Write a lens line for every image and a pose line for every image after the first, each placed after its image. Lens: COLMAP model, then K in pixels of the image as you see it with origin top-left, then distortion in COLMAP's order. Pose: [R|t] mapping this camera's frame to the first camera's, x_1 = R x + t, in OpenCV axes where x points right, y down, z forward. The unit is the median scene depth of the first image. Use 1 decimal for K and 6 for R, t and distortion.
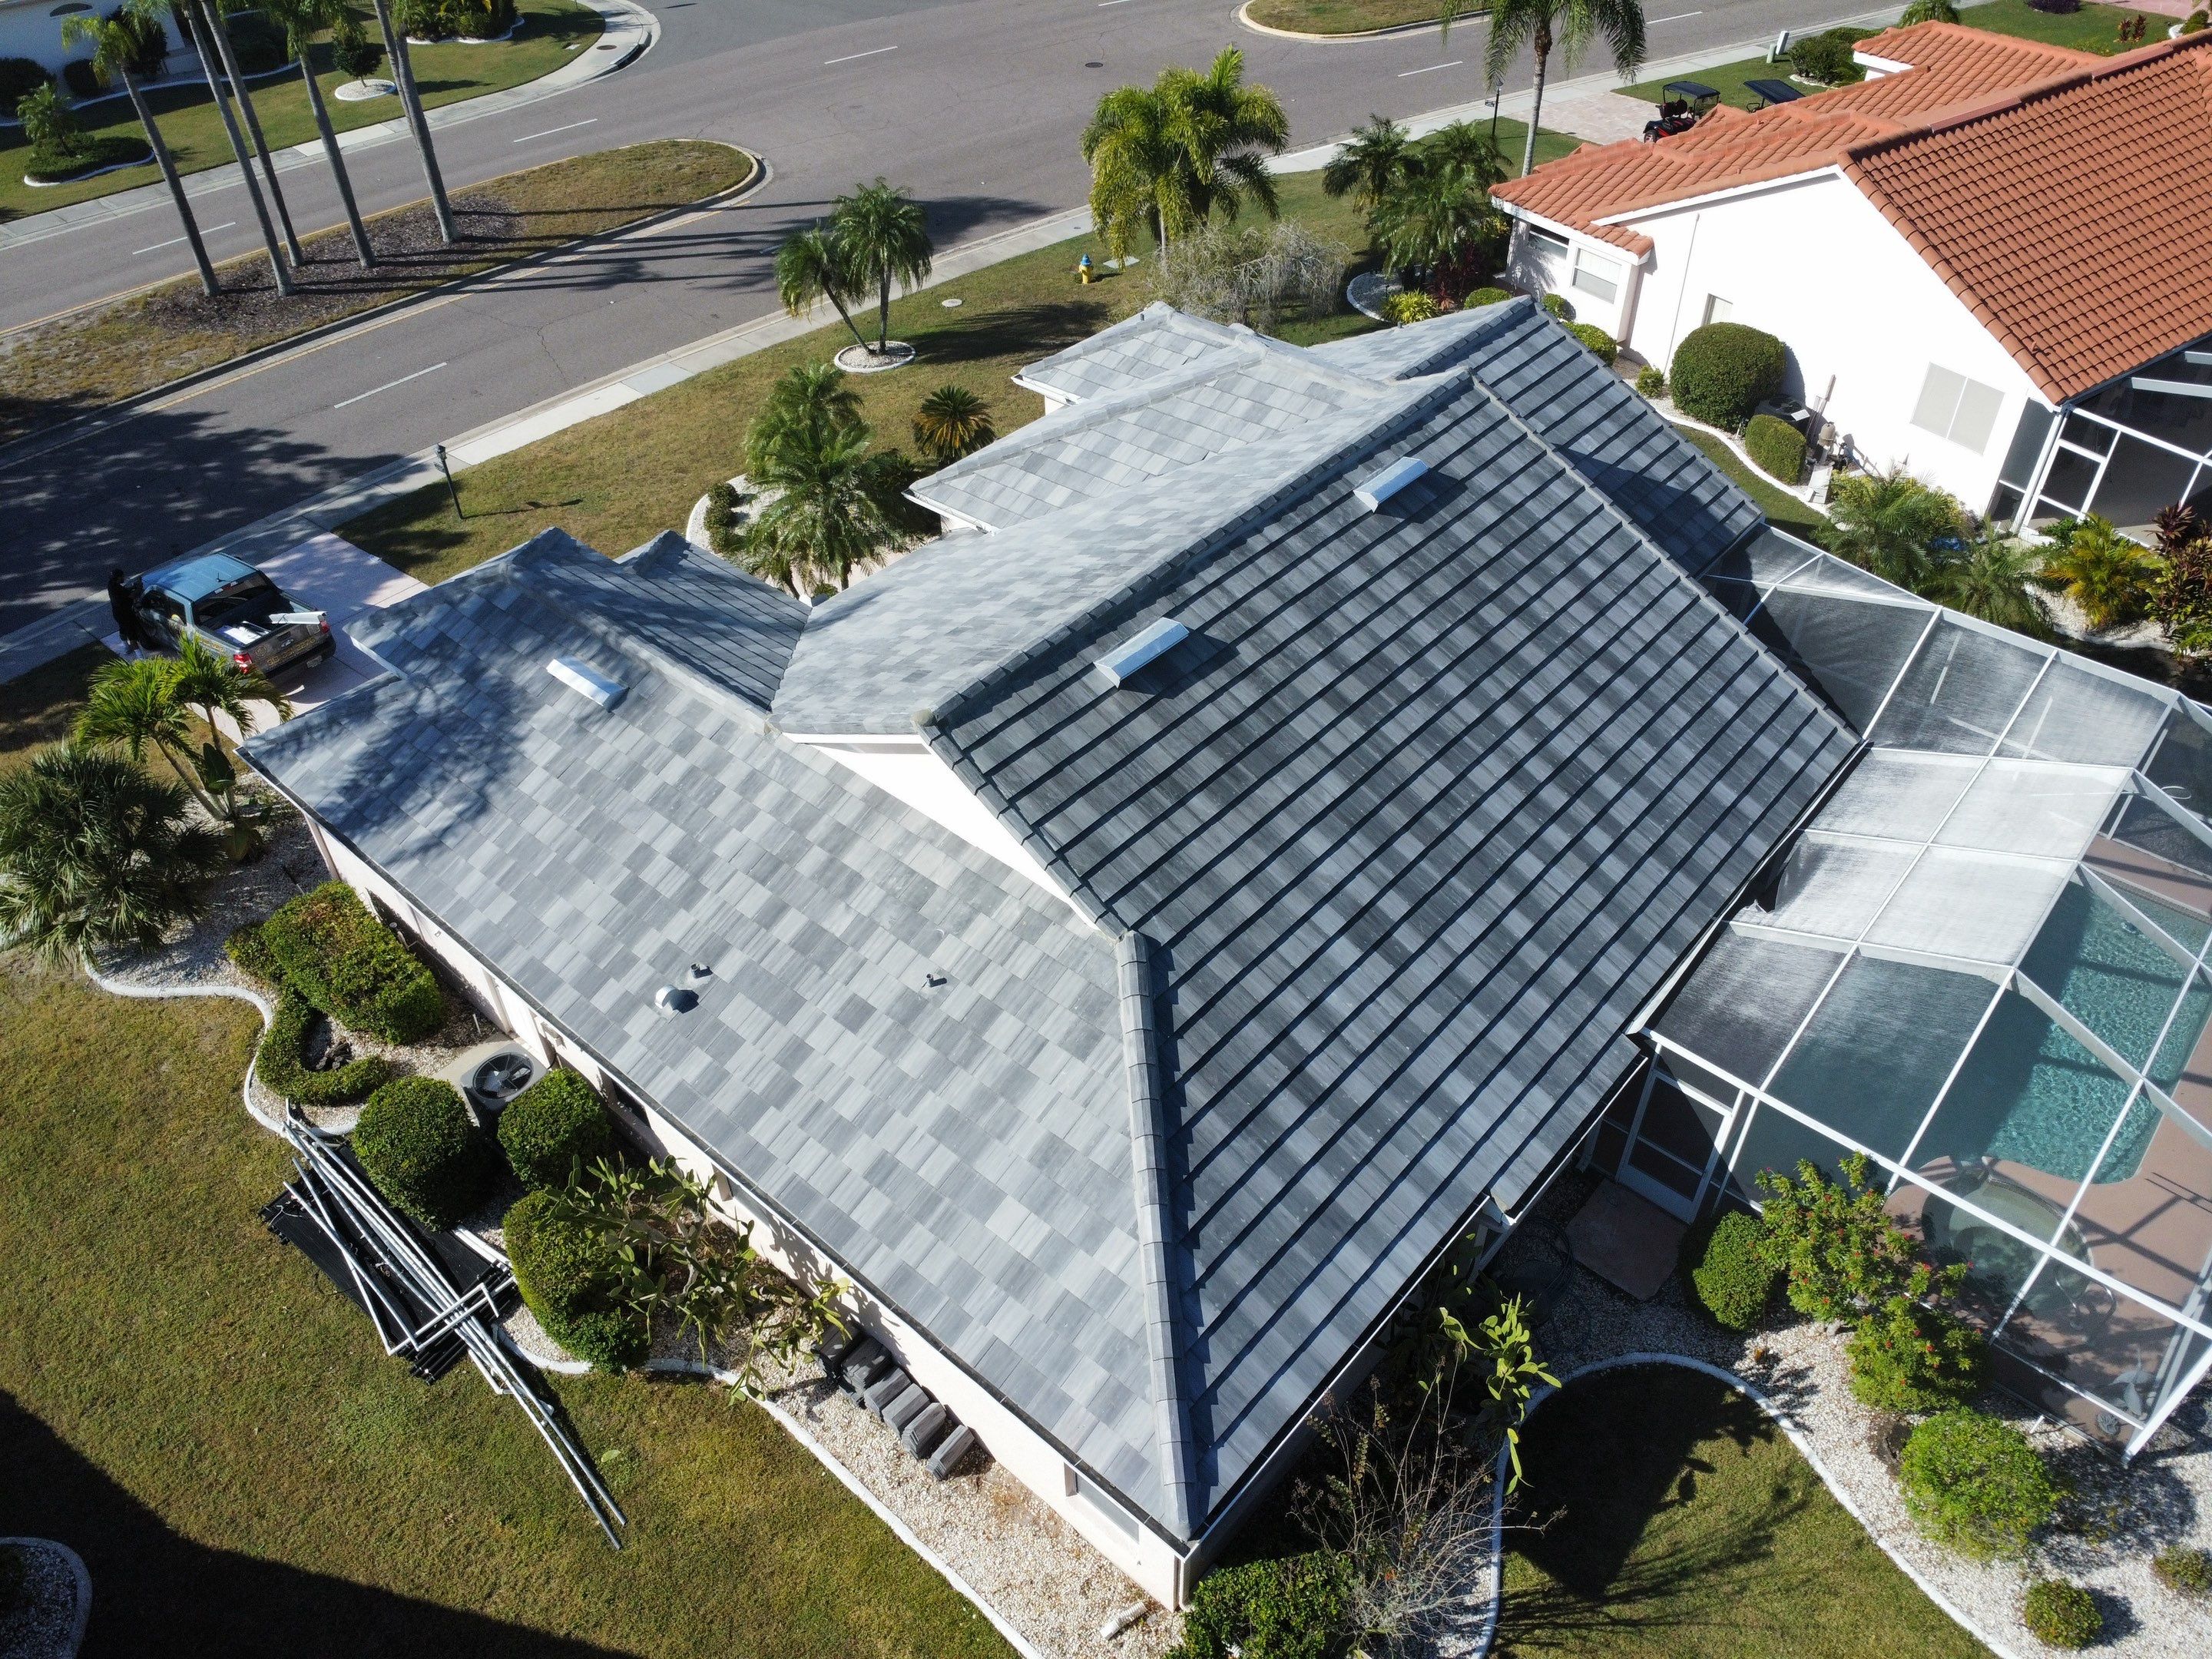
lens RADIAL K [[1599.0, 0, 1093.3], [0, 1599.0, 829.6], [0, 0, 1]] dist [-0.019535, -0.021330]
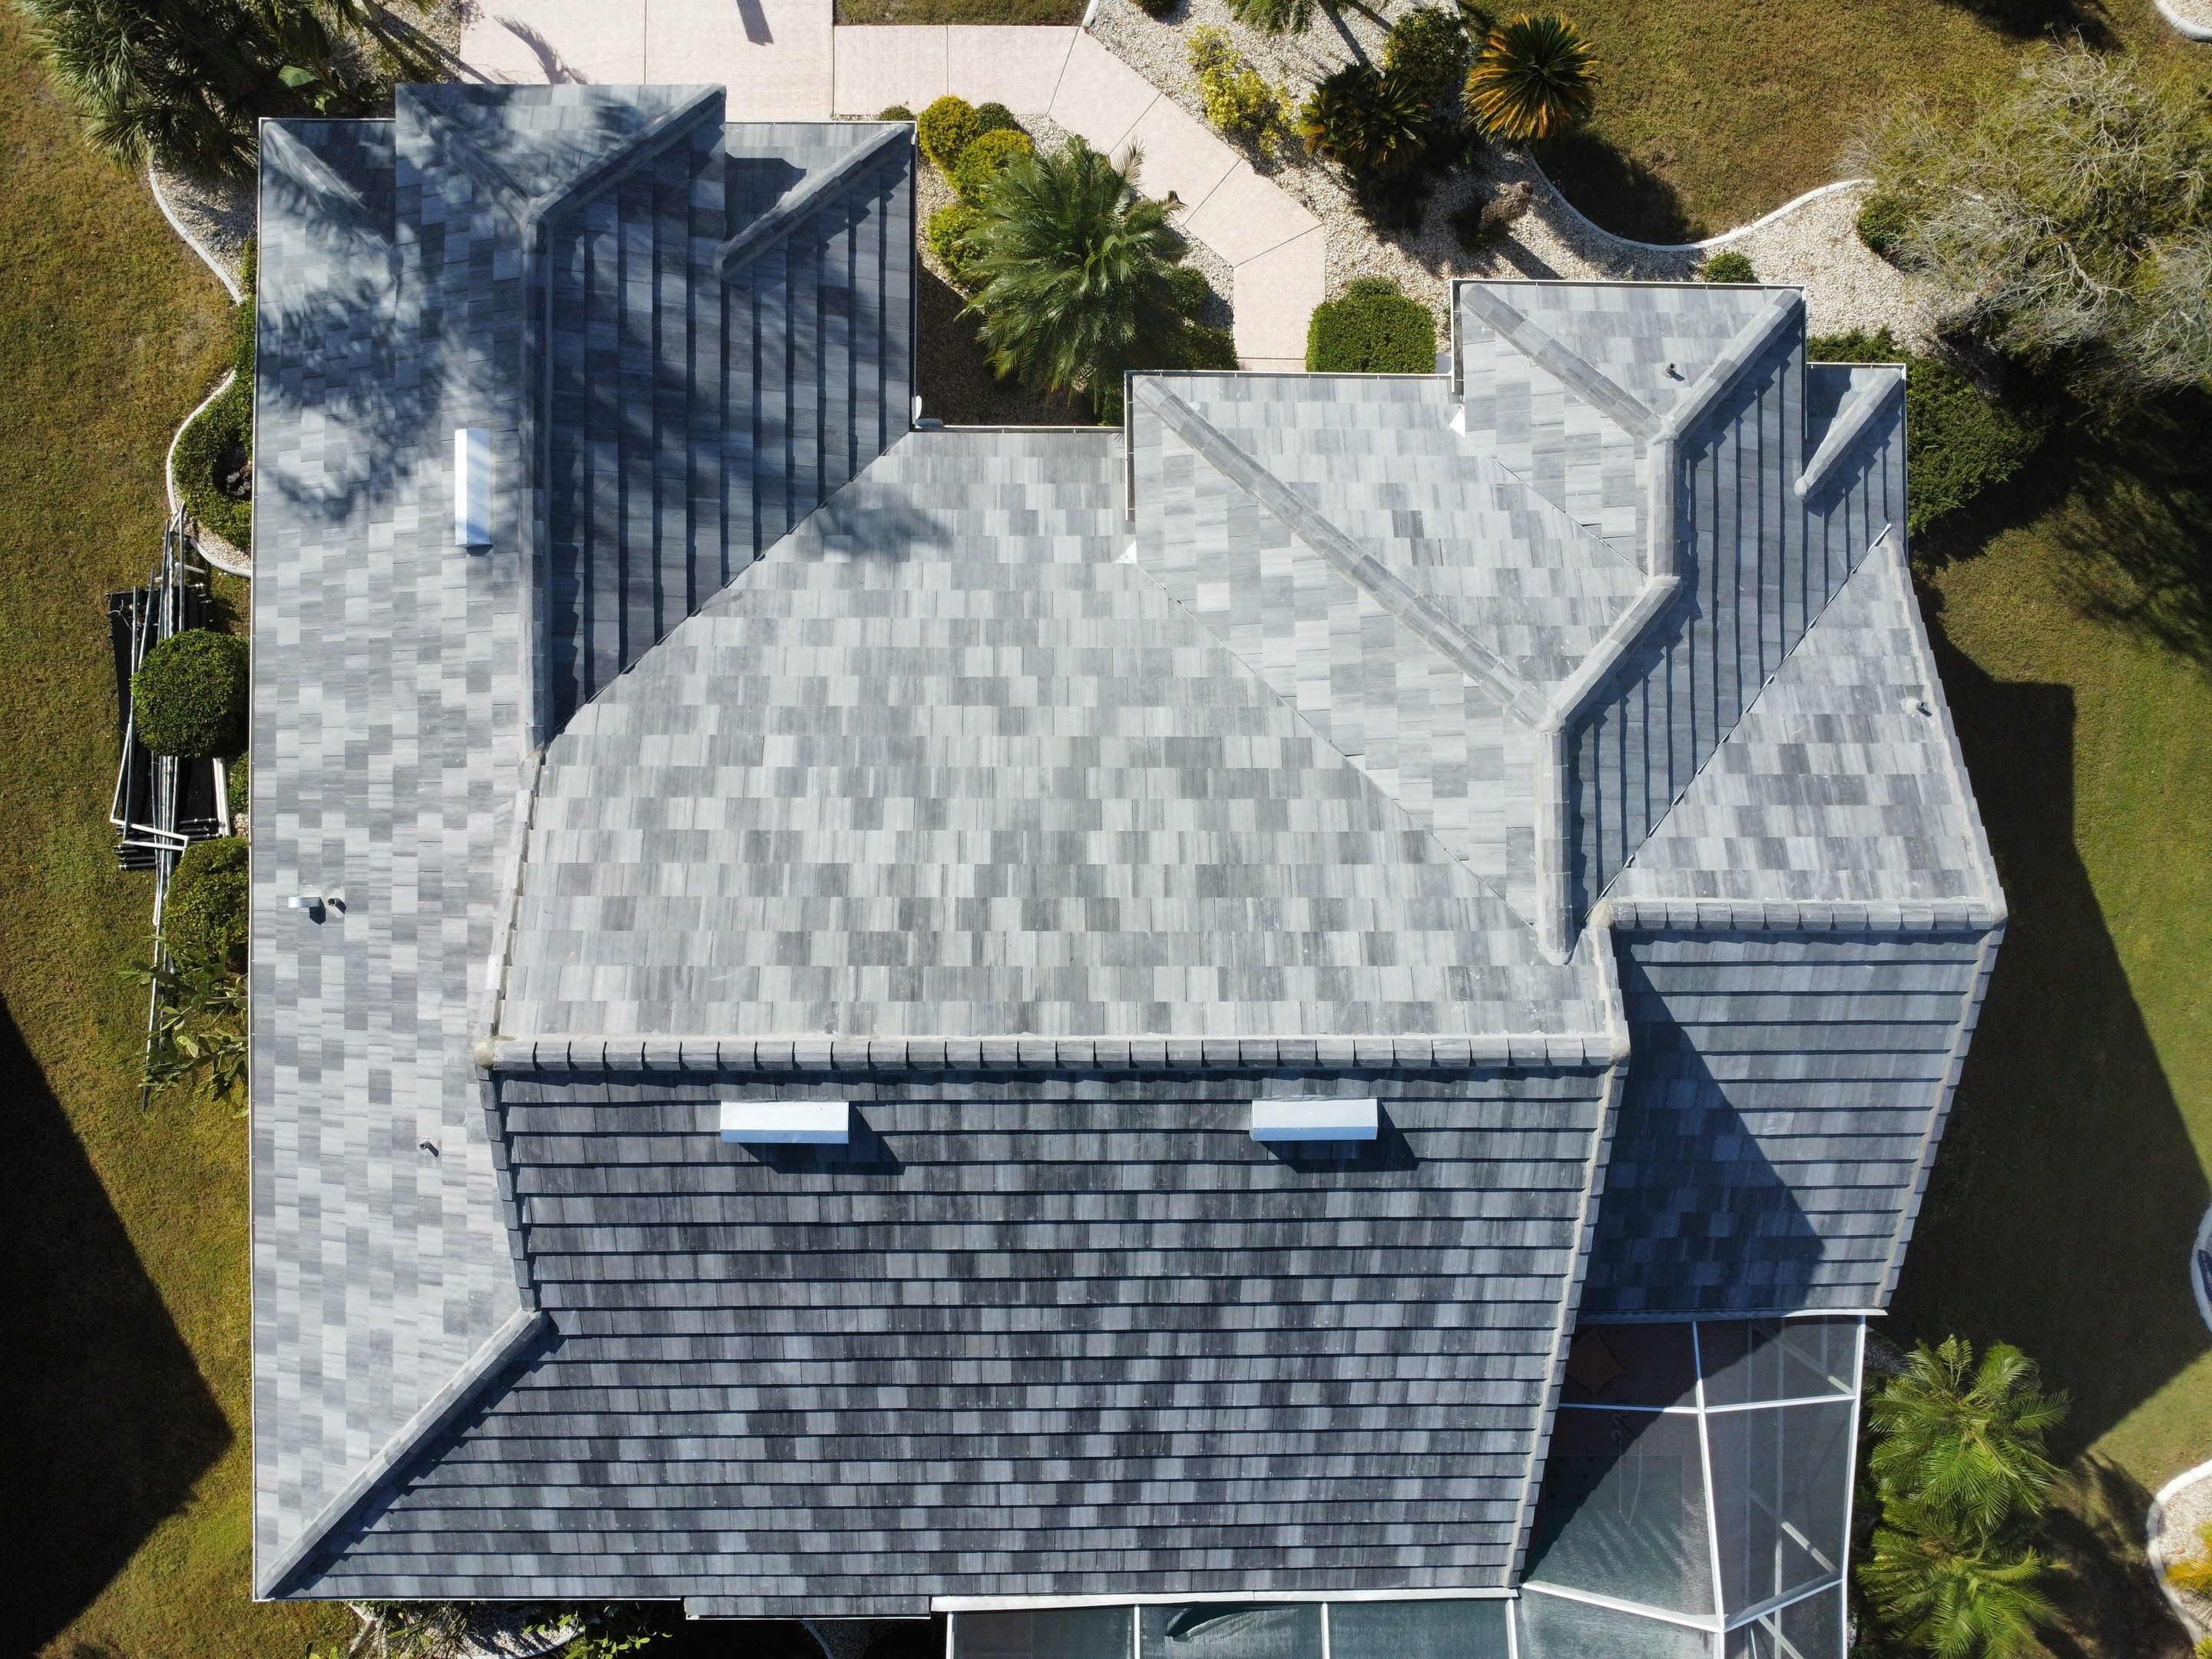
lens RADIAL K [[1599.0, 0, 1090.3], [0, 1599.0, 818.6], [0, 0, 1]] dist [-0.019535, -0.021330]
pose [[0.662119, 0.748667, 0.033104, -0.010038], [-0.524575, 0.431480, 0.733926, -0.835086], [0.535182, -0.503311, 0.678423, 0.566162]]
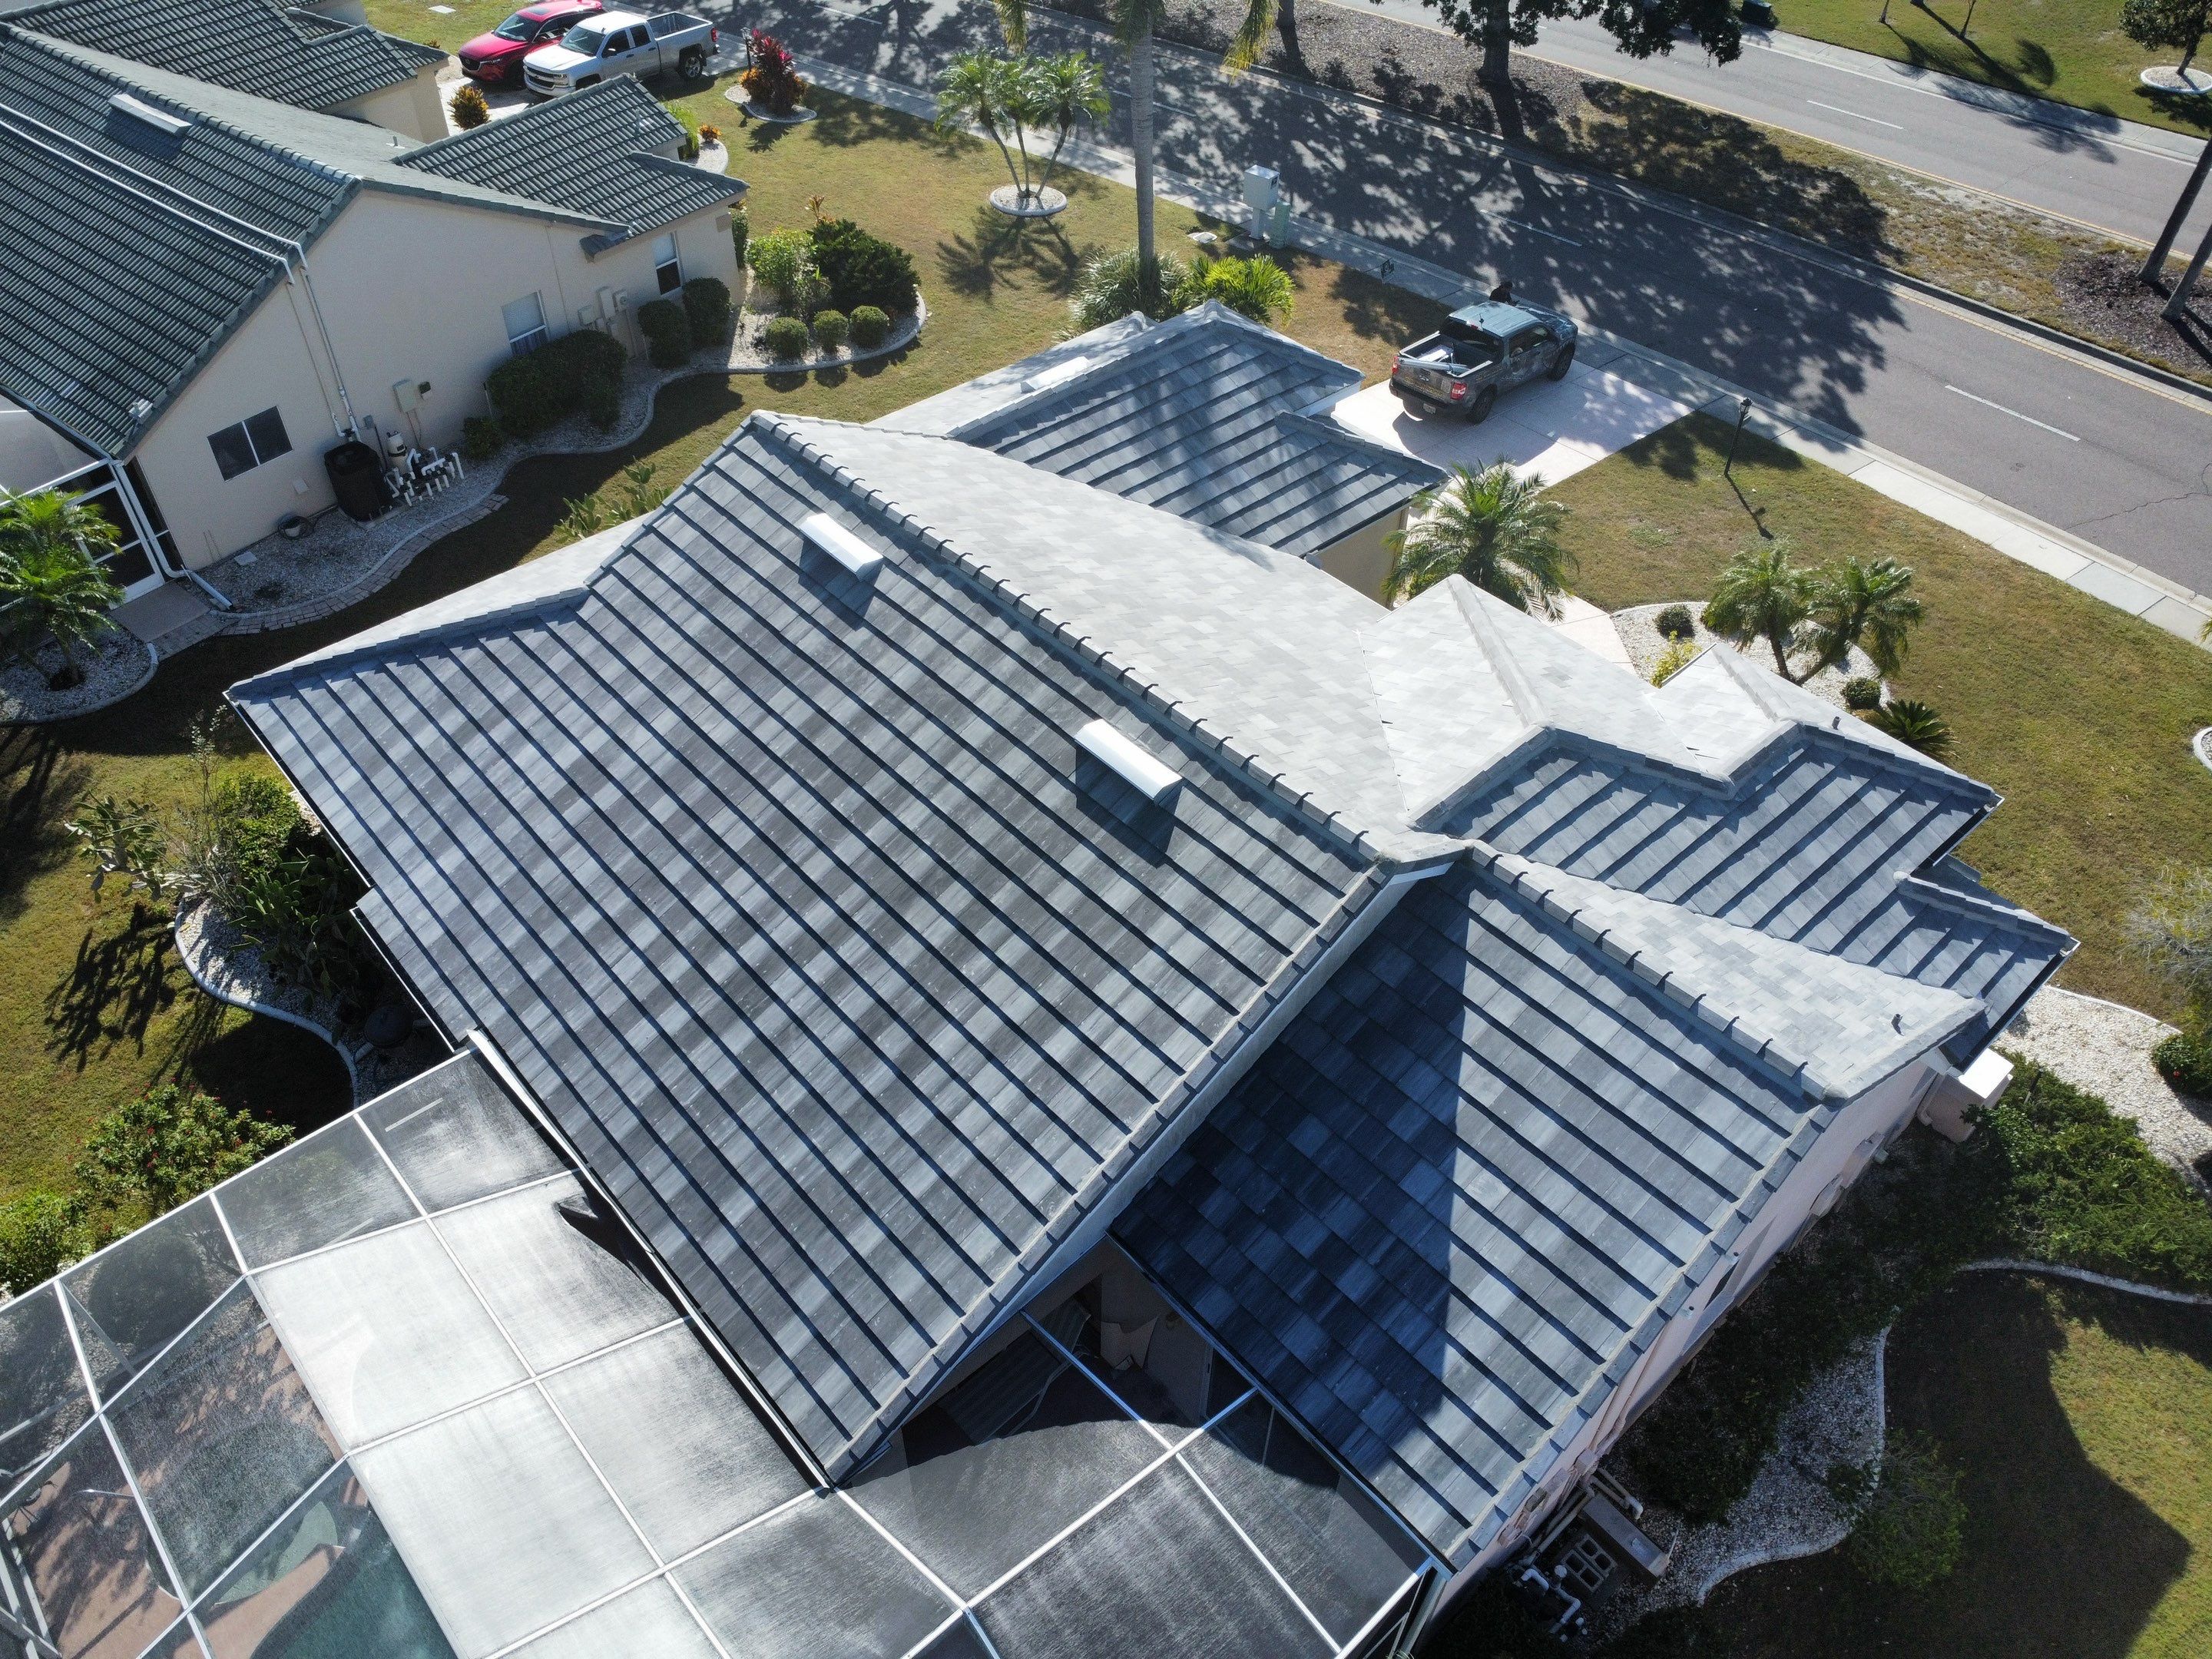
lens RADIAL K [[1599.0, 0, 1093.2], [0, 1599.0, 818.8], [0, 0, 1]] dist [-0.019535, -0.021330]
pose [[-0.122378, 0.700801, -0.702781, 0.826247], [-0.658222, 0.472661, 0.585949, -0.710737], [0.742811, 0.534293, 0.403439, 0.755734]]
